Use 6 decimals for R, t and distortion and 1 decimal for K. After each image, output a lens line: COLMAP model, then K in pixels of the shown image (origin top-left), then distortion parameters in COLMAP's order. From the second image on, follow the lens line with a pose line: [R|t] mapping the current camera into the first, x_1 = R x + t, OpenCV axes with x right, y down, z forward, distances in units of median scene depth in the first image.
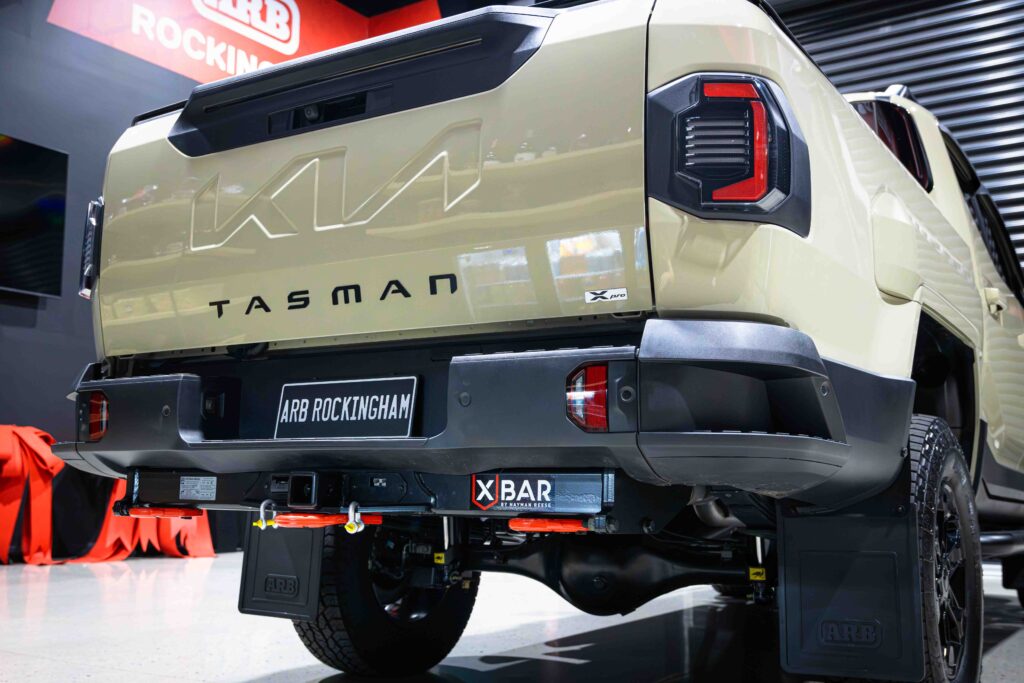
lens RADIAL K [[1065.1, 0, 488.1], [0, 1065.1, 340.9], [0, 0, 1]] dist [-0.015079, -0.004642]
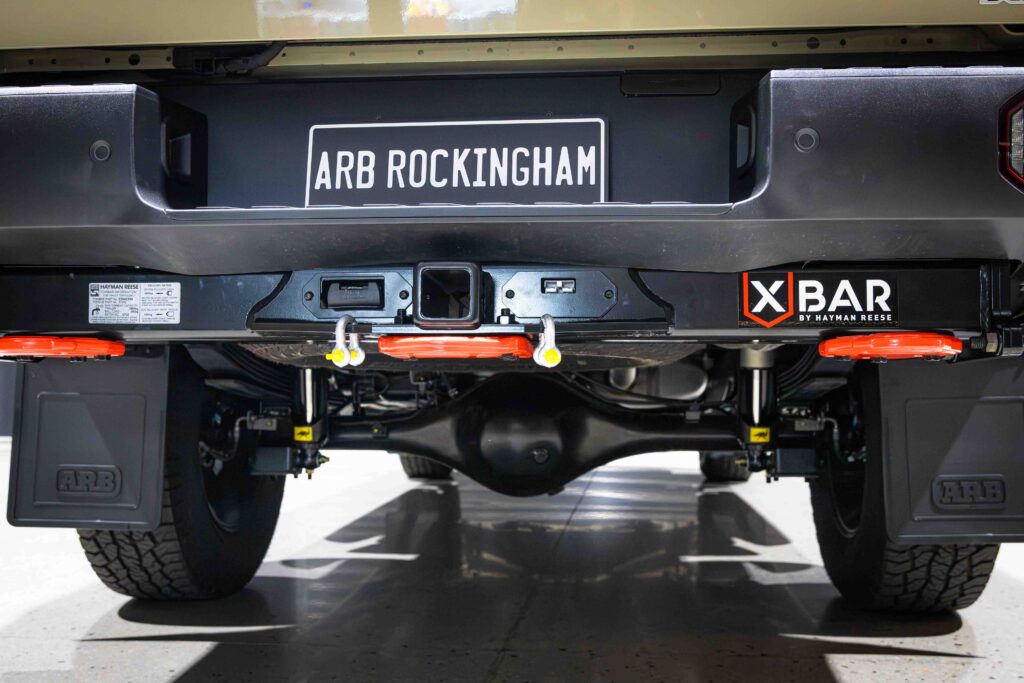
lens RADIAL K [[1033.2, 0, 512.0], [0, 1033.2, 341.5], [0, 0, 1]] dist [-0.015304, -0.004393]
pose [[0.884304, 0.012175, 0.466753, -0.378046], [-0.056935, 0.995012, 0.081914, 0.111869], [-0.463427, -0.099012, 0.880586, 0.471350]]
